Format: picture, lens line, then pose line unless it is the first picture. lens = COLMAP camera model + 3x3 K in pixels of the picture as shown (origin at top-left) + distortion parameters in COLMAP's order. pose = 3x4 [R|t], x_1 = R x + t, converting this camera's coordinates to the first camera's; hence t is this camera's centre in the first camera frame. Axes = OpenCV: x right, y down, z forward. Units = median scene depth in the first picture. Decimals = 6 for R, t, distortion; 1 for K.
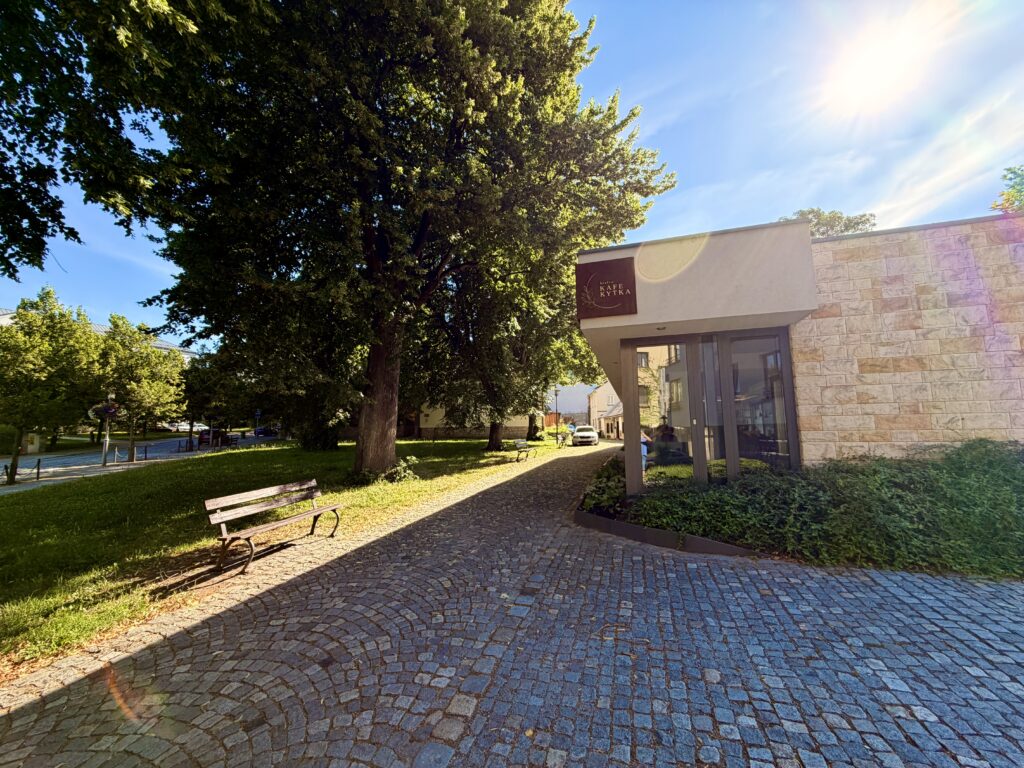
lens RADIAL K [[405.6, 0, 508.0], [0, 405.6, 383.1], [0, 0, 1]] dist [-0.000215, -0.000136]
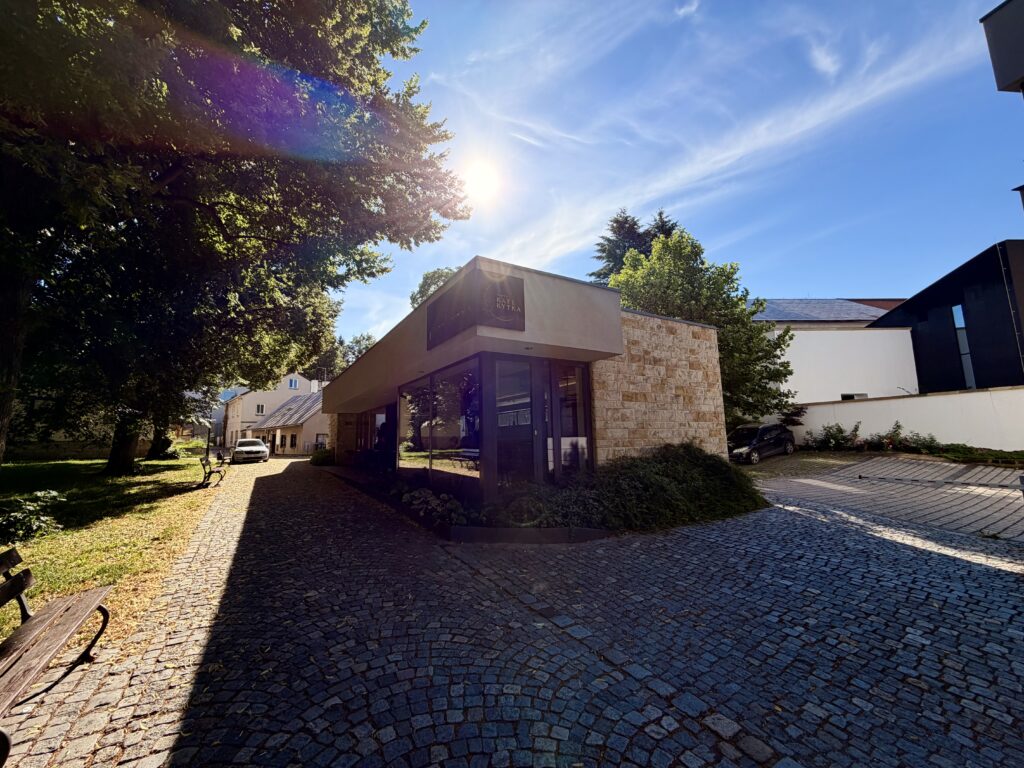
lens RADIAL K [[405.6, 0, 508.0], [0, 405.6, 383.1], [0, 0, 1]] dist [-0.000215, -0.000136]
pose [[0.660944, 0.102124, 0.743453, -0.734919], [-0.077333, 0.994692, -0.067885, 0.063016], [-0.746440, -0.012625, 0.665333, 0.452112]]
